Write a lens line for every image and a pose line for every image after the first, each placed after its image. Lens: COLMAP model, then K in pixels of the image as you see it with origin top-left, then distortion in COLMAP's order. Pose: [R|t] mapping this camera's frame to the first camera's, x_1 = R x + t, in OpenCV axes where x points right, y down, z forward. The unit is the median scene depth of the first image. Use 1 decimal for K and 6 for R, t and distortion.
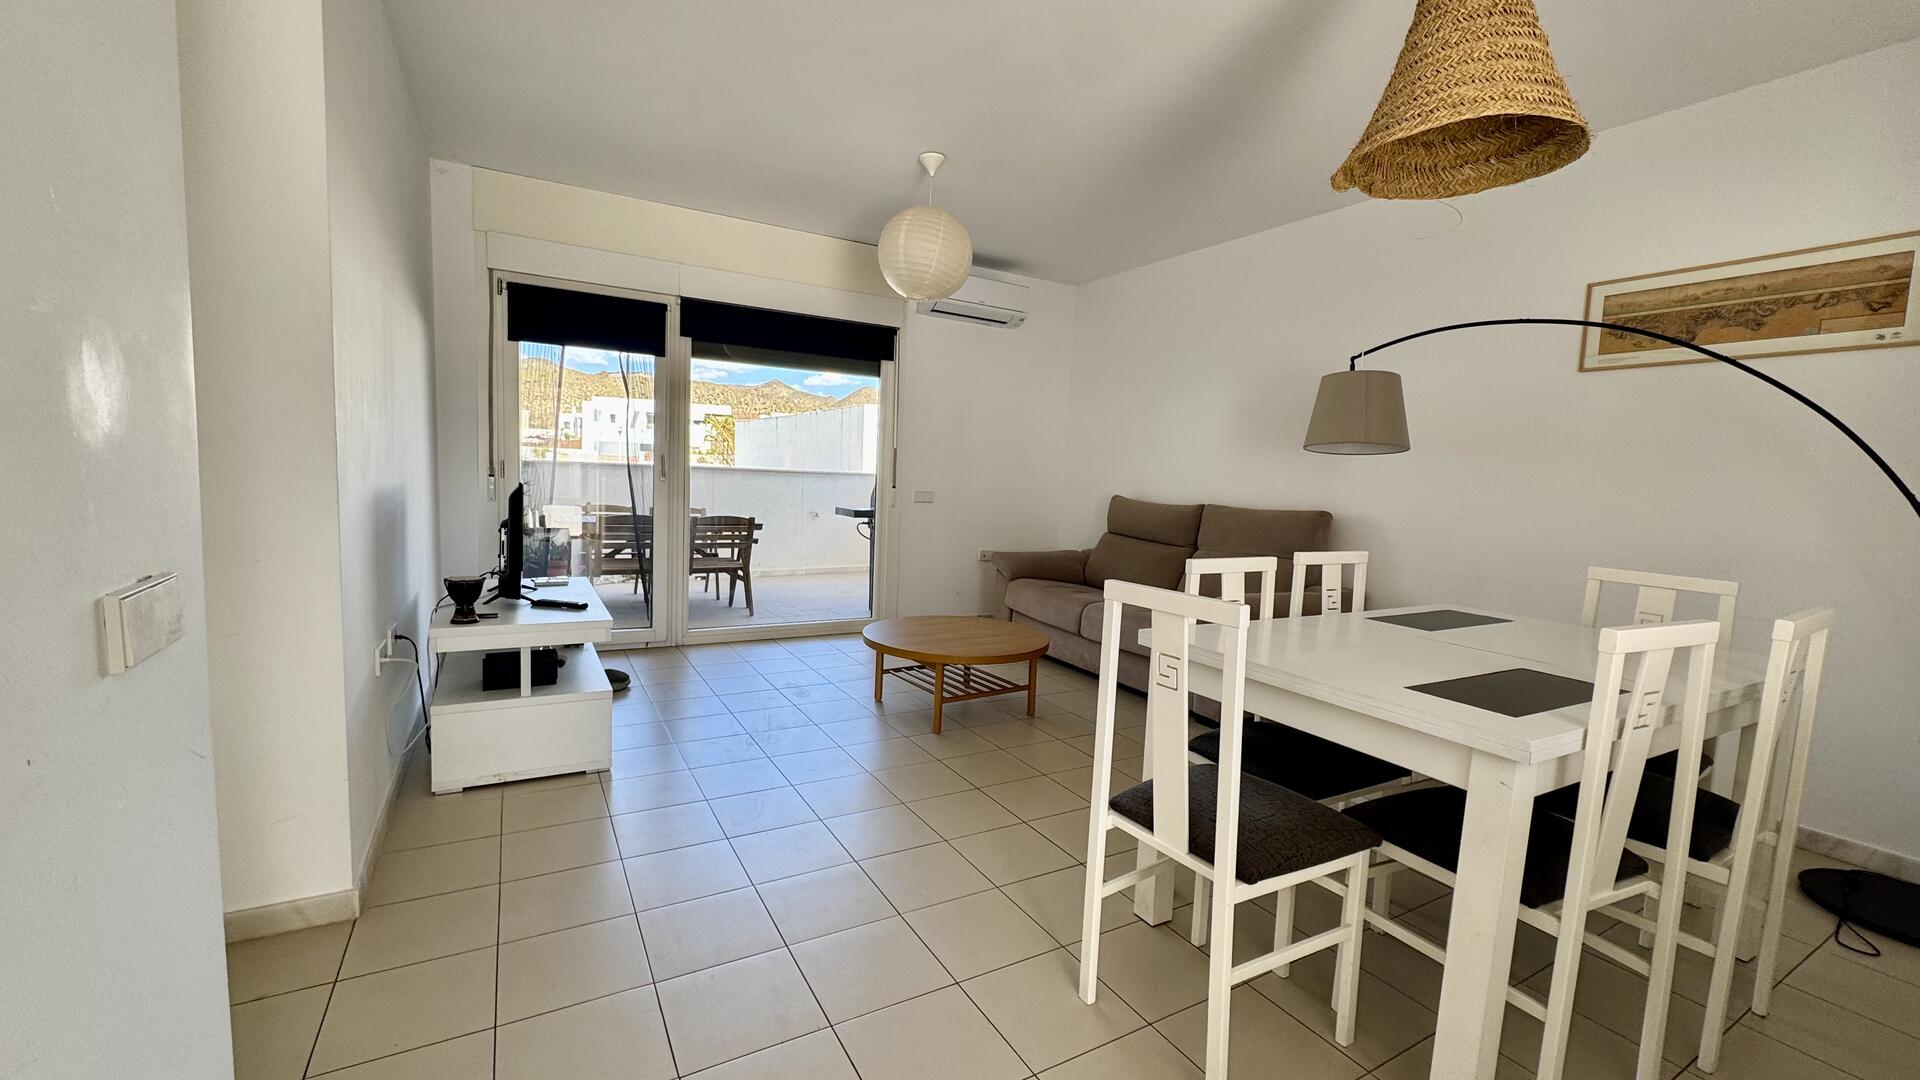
lens RADIAL K [[768.9, 0, 958.7], [0, 768.9, 548.0], [0, 0, 1]] dist [-0.000136, -0.000201]
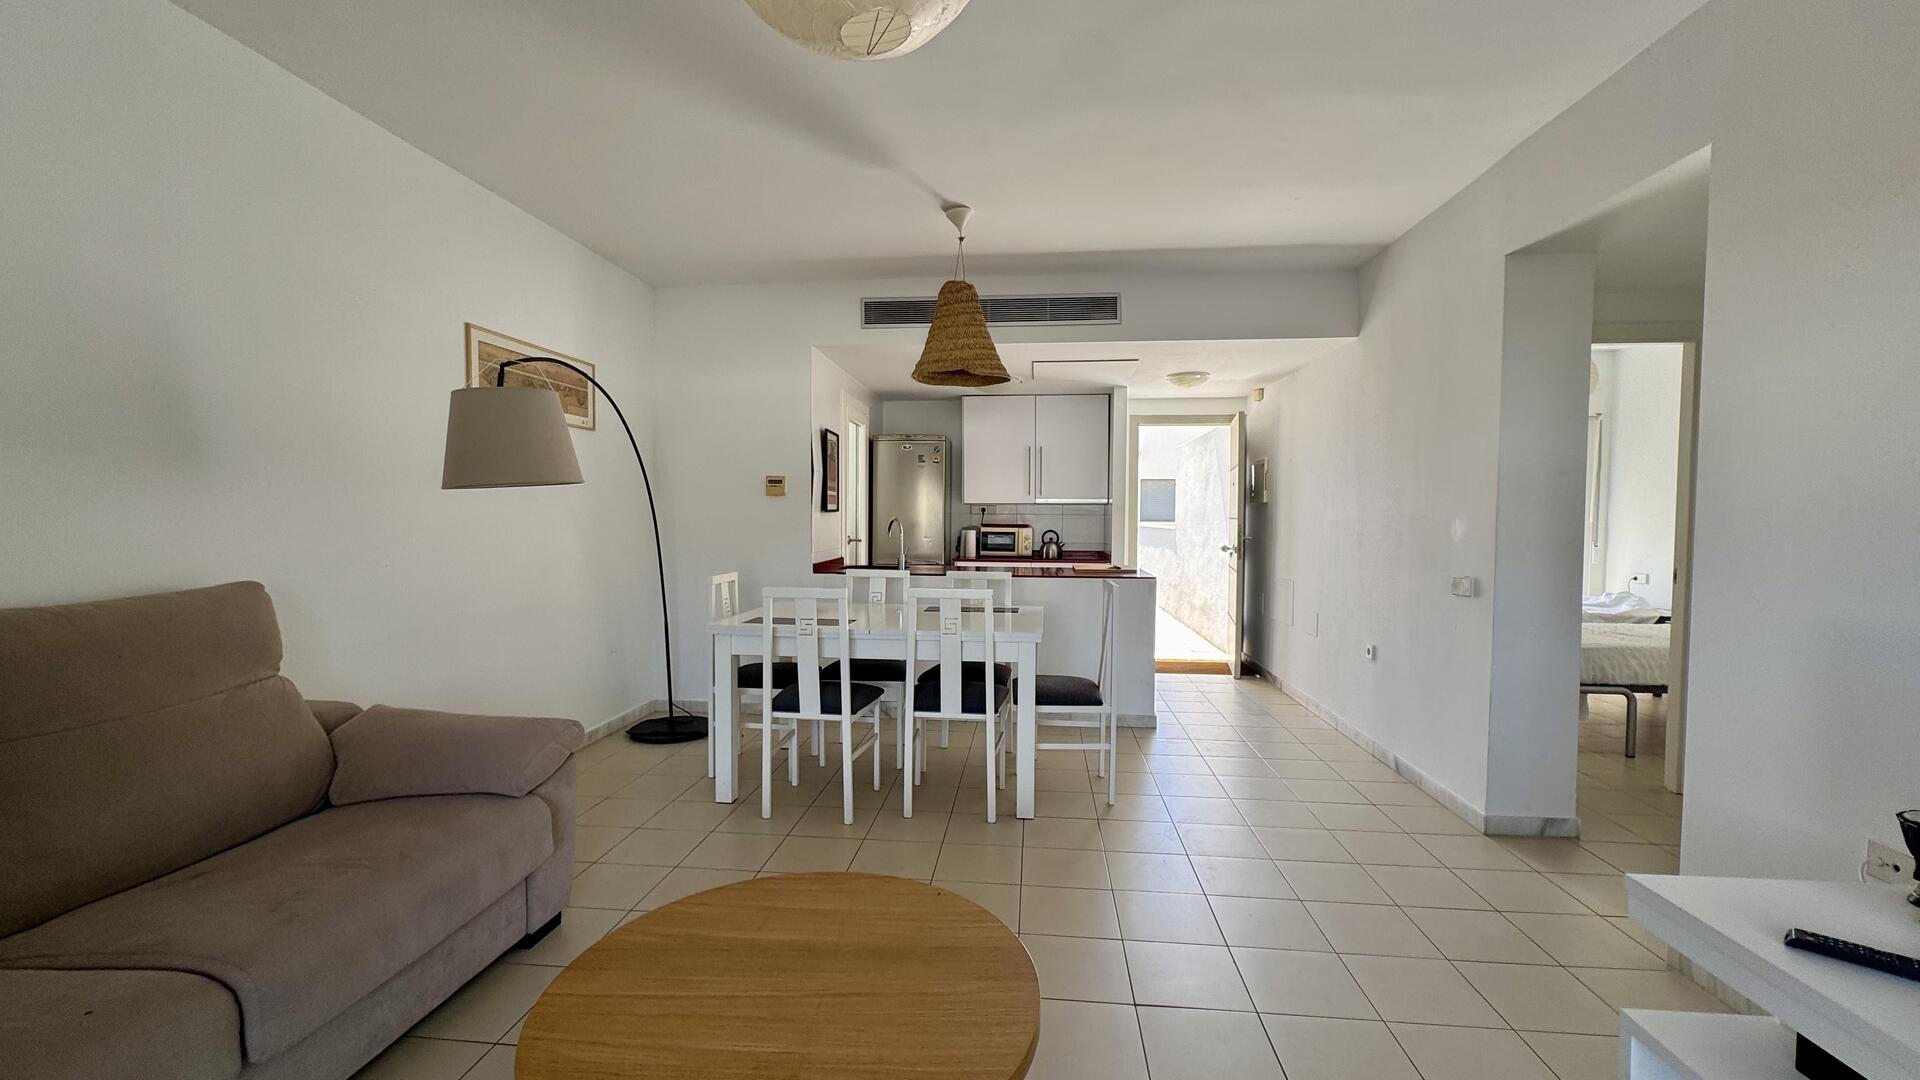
lens RADIAL K [[768.9, 0, 958.7], [0, 768.9, 548.0], [0, 0, 1]] dist [-0.000136, -0.000201]
pose [[-0.810781, -0.071450, 0.580972, -0.281799], [0.018121, 0.988983, 0.146917, -0.156634], [-0.585069, 0.129645, -0.800554, 1.252183]]
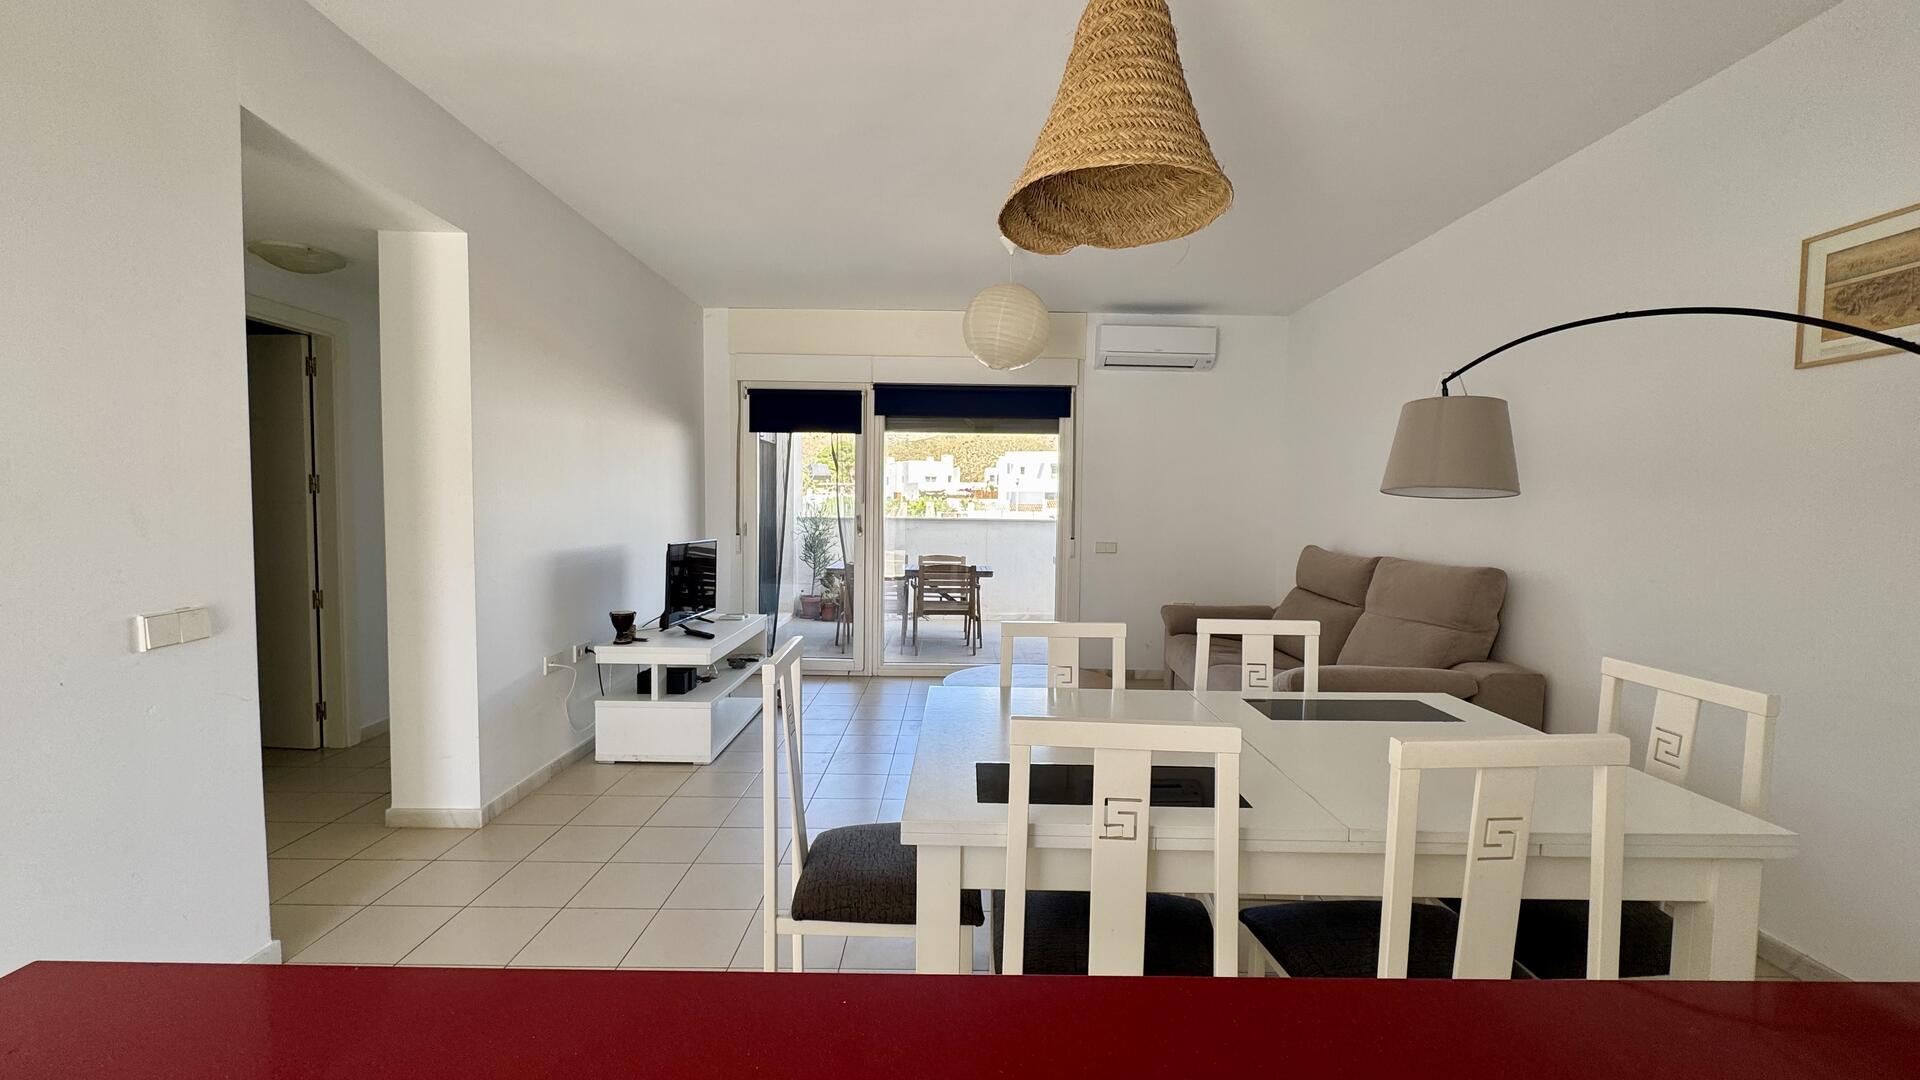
lens RADIAL K [[768.9, 0, 958.7], [0, 768.9, 548.0], [0, 0, 1]] dist [-0.000136, -0.000201]
pose [[0.867518, -0.002485, -0.497400, 0.431744], [-0.025285, 0.998474, -0.049088, -0.017816], [0.496763, 0.055162, 0.866131, 0.051528]]
